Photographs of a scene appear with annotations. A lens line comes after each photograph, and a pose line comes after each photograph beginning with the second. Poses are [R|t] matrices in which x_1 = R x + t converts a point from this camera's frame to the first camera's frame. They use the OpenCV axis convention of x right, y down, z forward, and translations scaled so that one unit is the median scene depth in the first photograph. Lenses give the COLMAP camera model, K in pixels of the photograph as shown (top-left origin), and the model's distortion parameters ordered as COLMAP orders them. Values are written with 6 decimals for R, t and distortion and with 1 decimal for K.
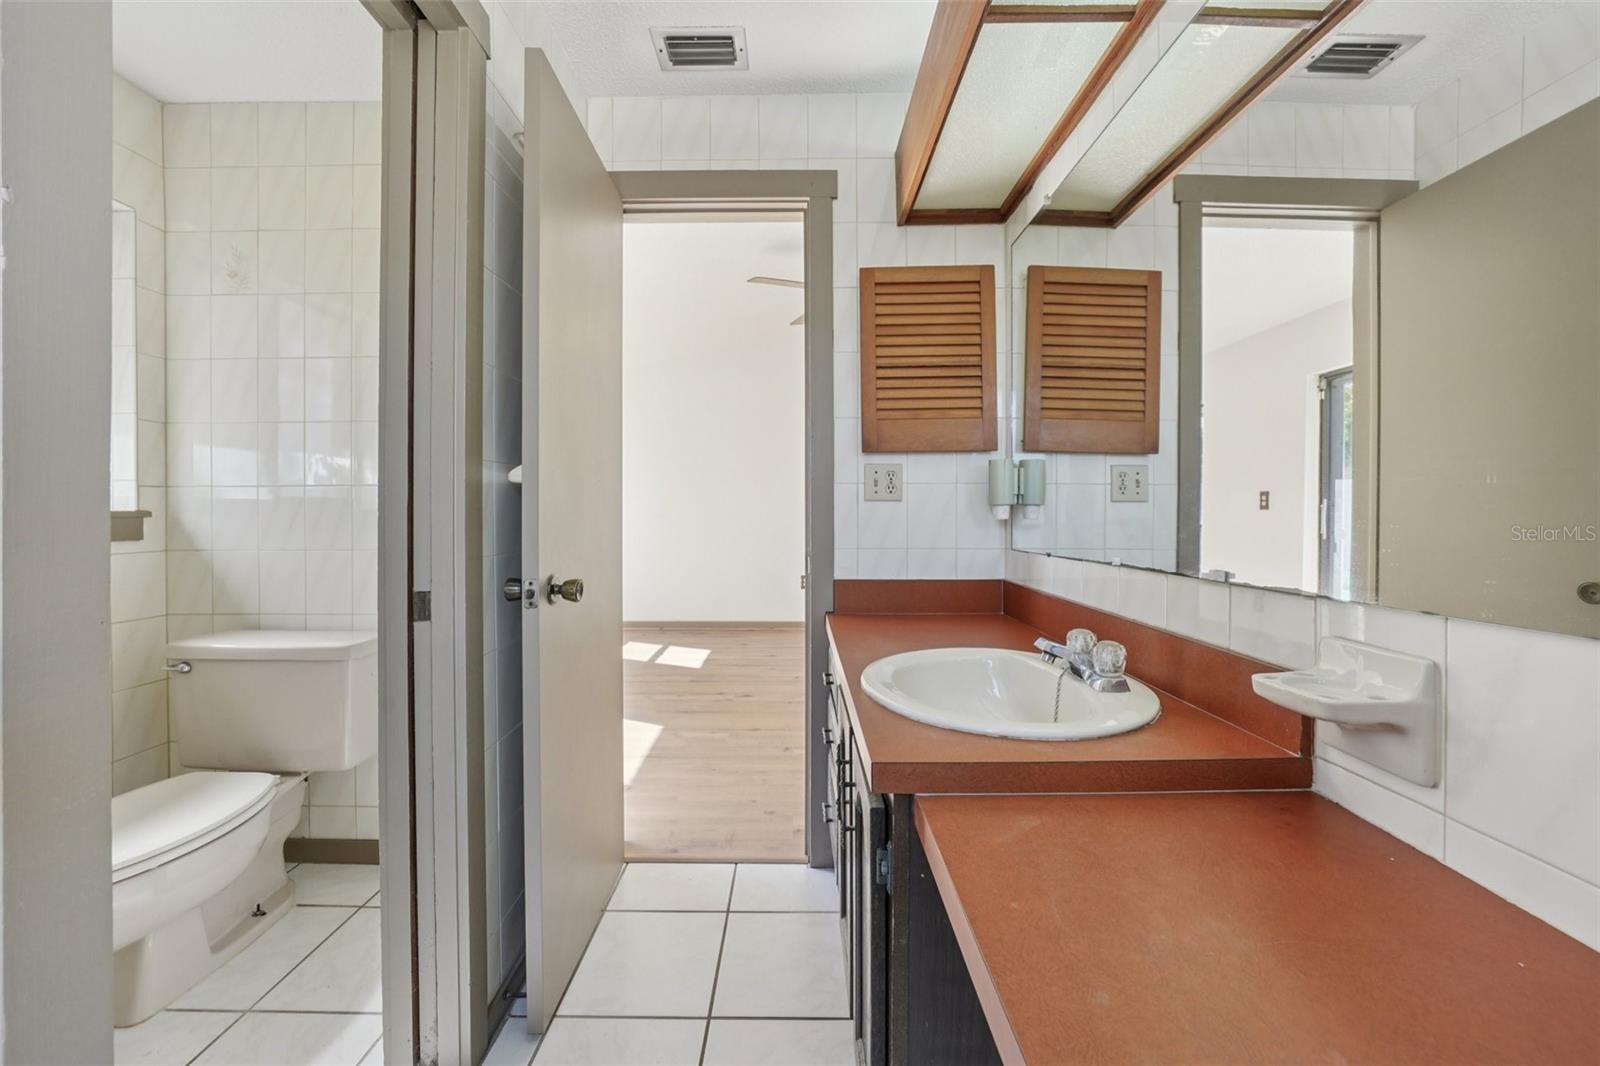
lens RADIAL K [[599.1, 0, 798.0], [0, 599.1, 489.5], [0, 0, 1]] dist [-0.026179, 0.004192]
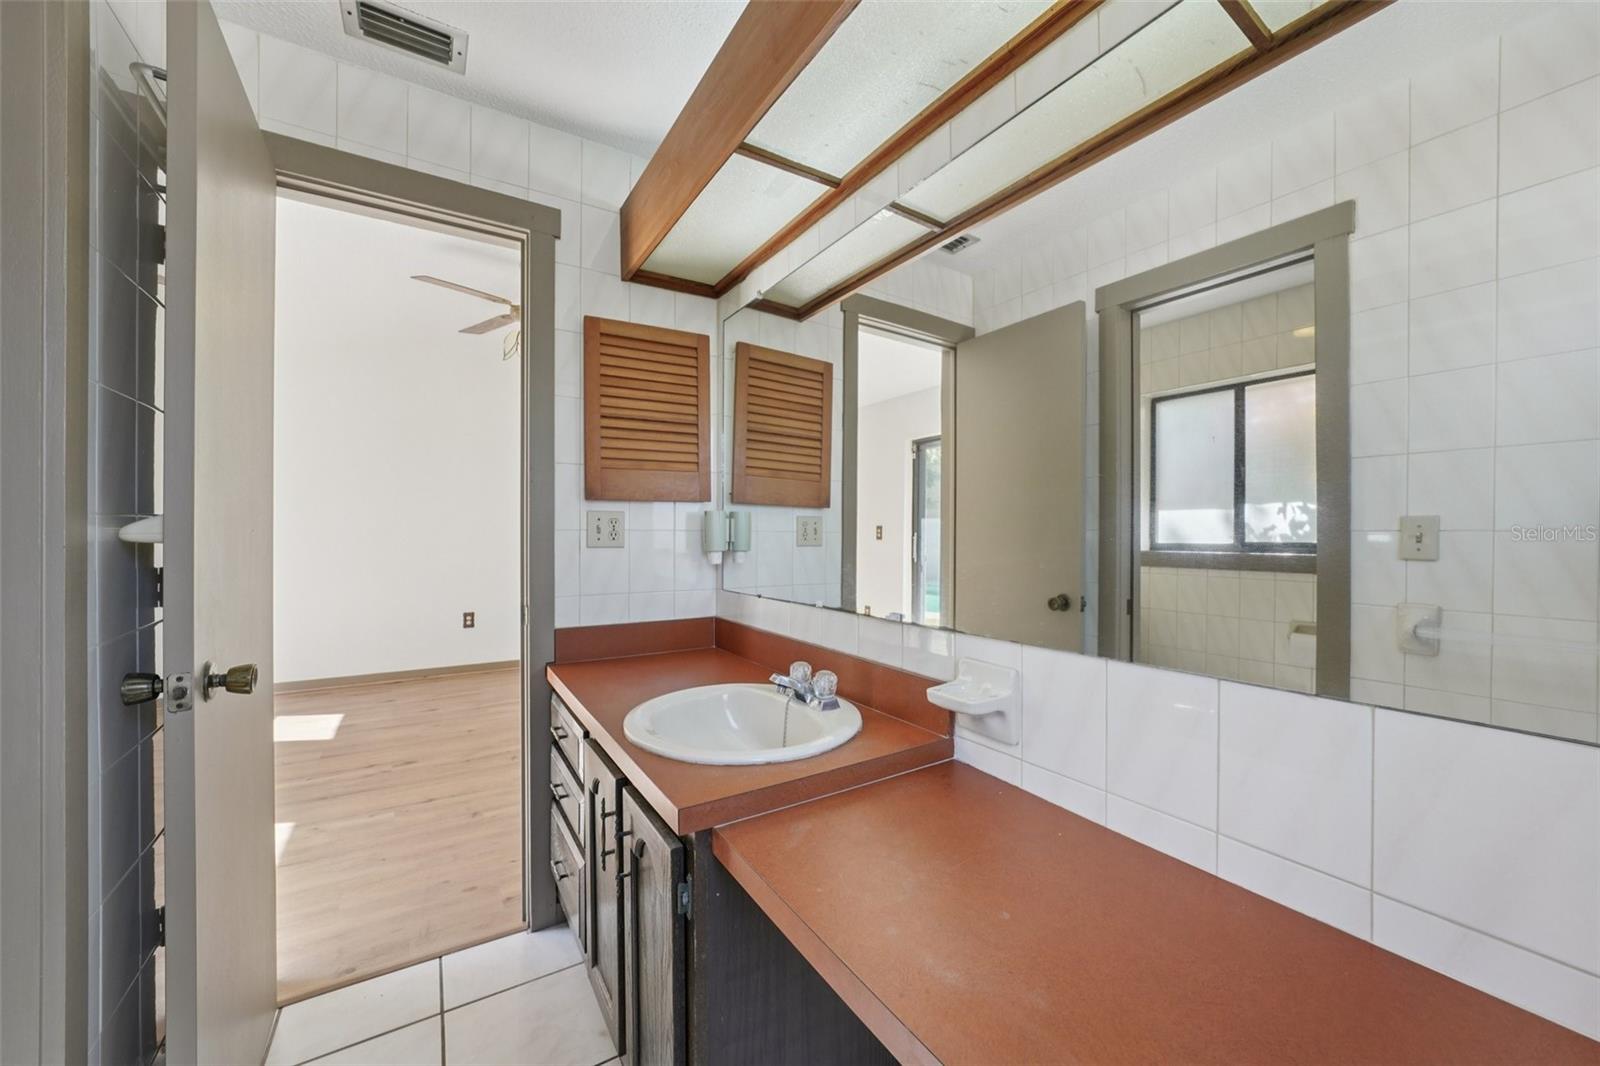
lens RADIAL K [[599.1, 0, 798.0], [0, 599.1, 489.5], [0, 0, 1]] dist [-0.026179, 0.004192]
pose [[0.843451, 0.033987, 0.536130, -0.140425], [-0.020235, 0.999298, -0.031514, -0.057914], [-0.536825, 0.015732, 0.843547, -0.048404]]
